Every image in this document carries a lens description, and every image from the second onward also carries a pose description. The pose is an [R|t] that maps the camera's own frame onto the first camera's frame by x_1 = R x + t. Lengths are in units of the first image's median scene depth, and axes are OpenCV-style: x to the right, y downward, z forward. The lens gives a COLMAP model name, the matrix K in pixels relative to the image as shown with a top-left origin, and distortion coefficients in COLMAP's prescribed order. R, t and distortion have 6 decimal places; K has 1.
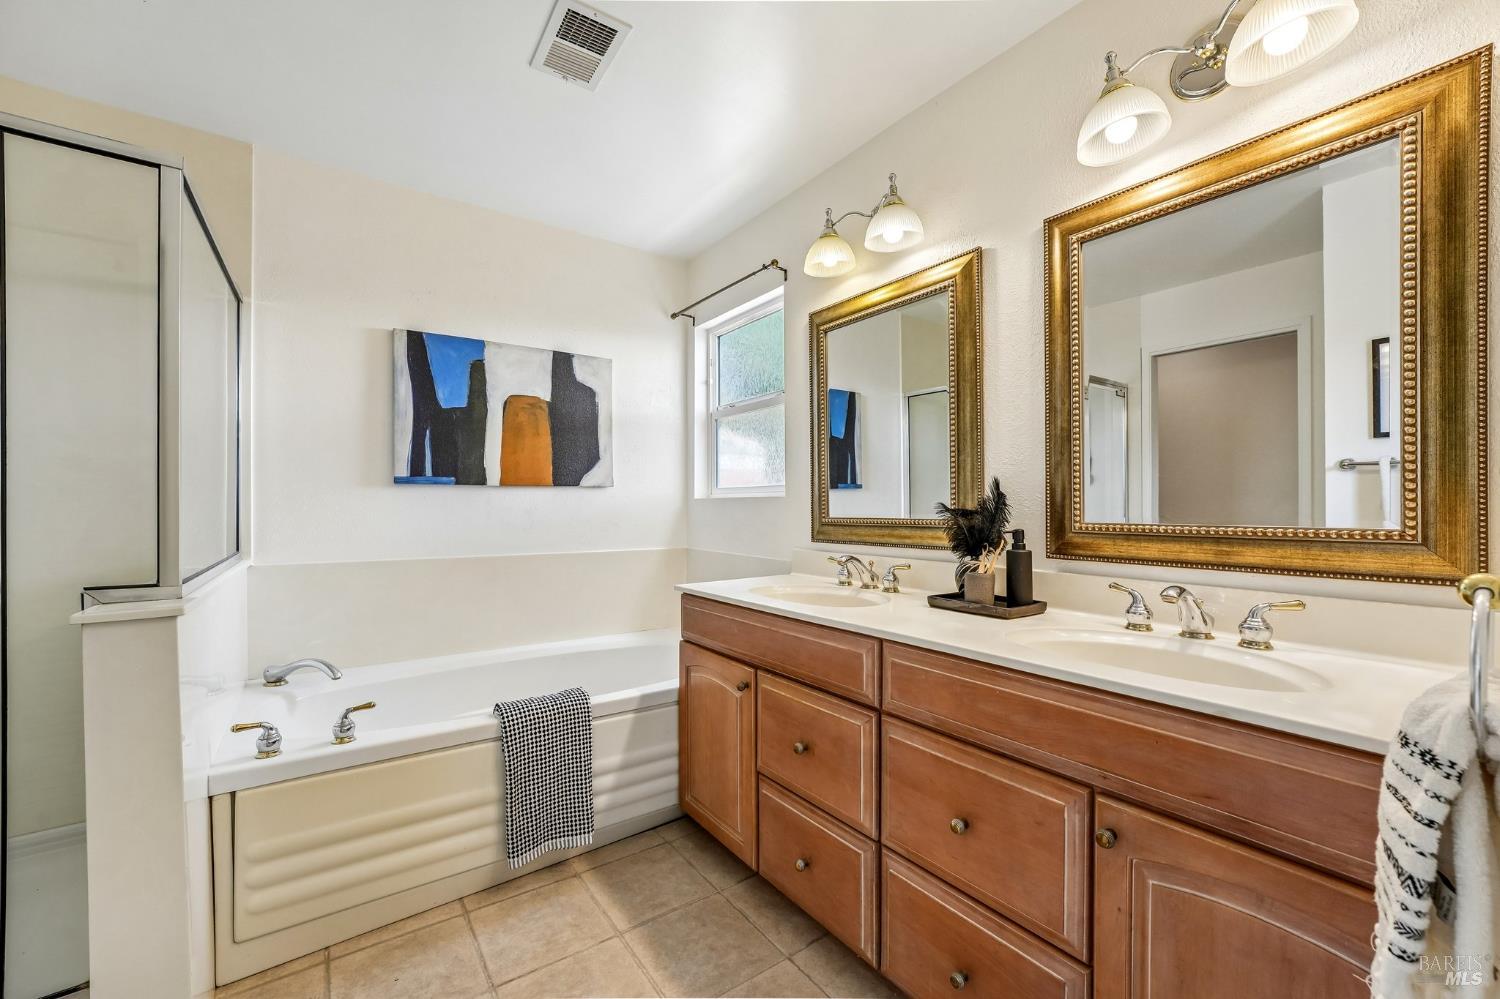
lens RADIAL K [[609.5, 0, 744.6], [0, 609.5, 511.4], [0, 0, 1]] dist [-0.018034, 0.004031]
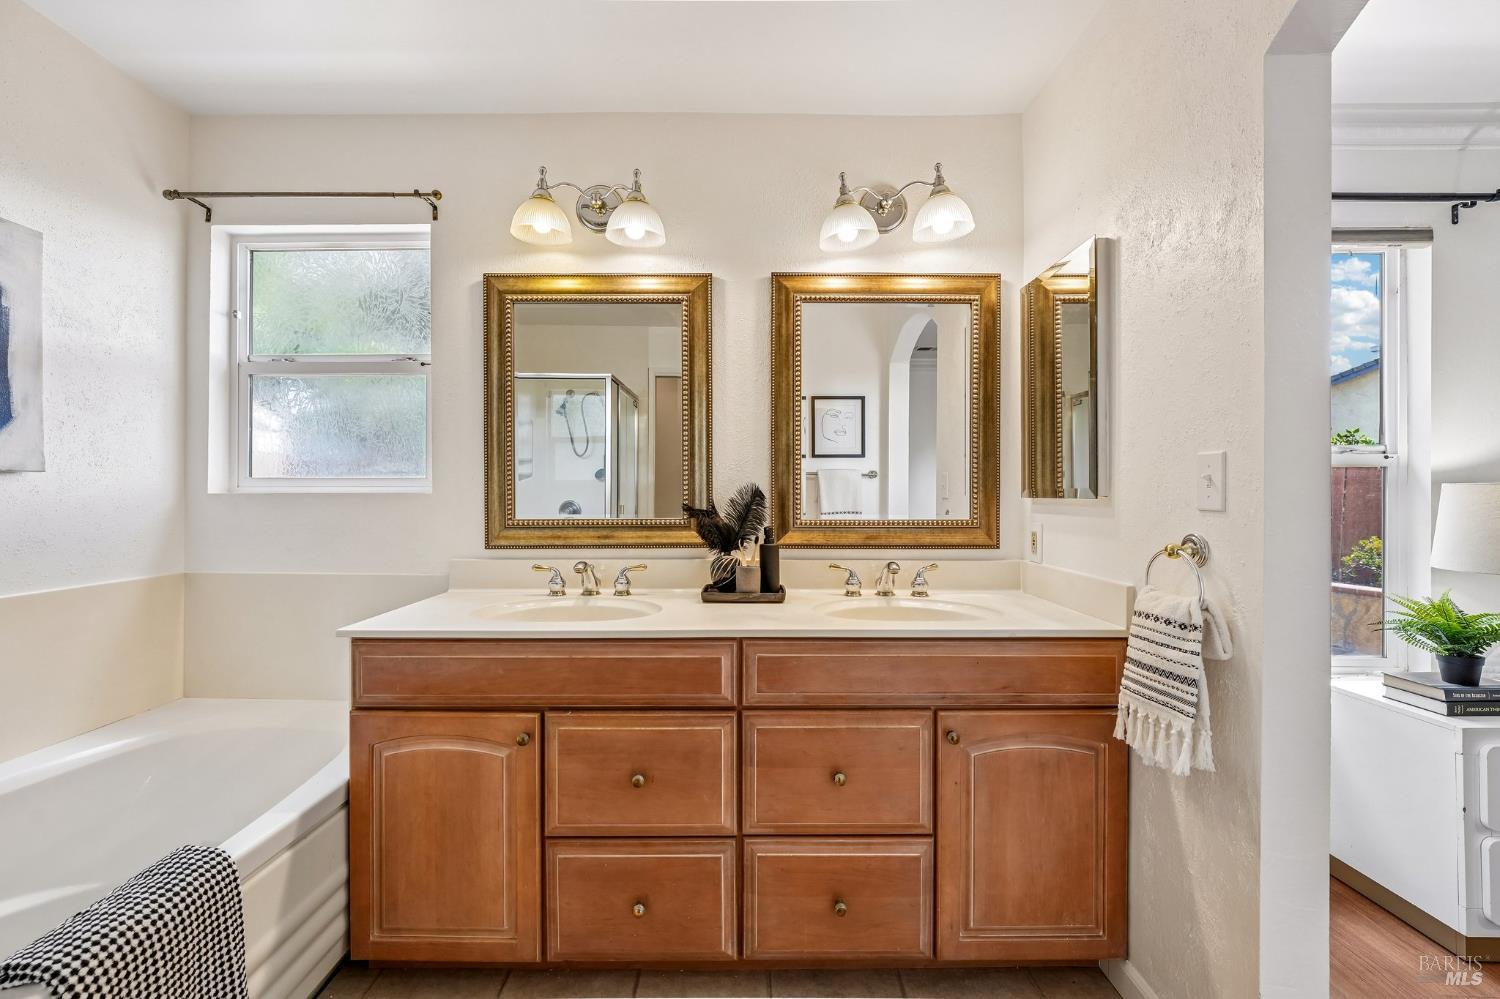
lens RADIAL K [[609.5, 0, 747.9], [0, 609.5, 492.7], [0, 0, 1]] dist [-0.018034, 0.004031]
pose [[0.562751, 0.003110, 0.826620, -0.476310], [0.004621, 0.999965, -0.006908, -0.024469], [-0.826613, 0.007707, 0.562717, 0.305030]]
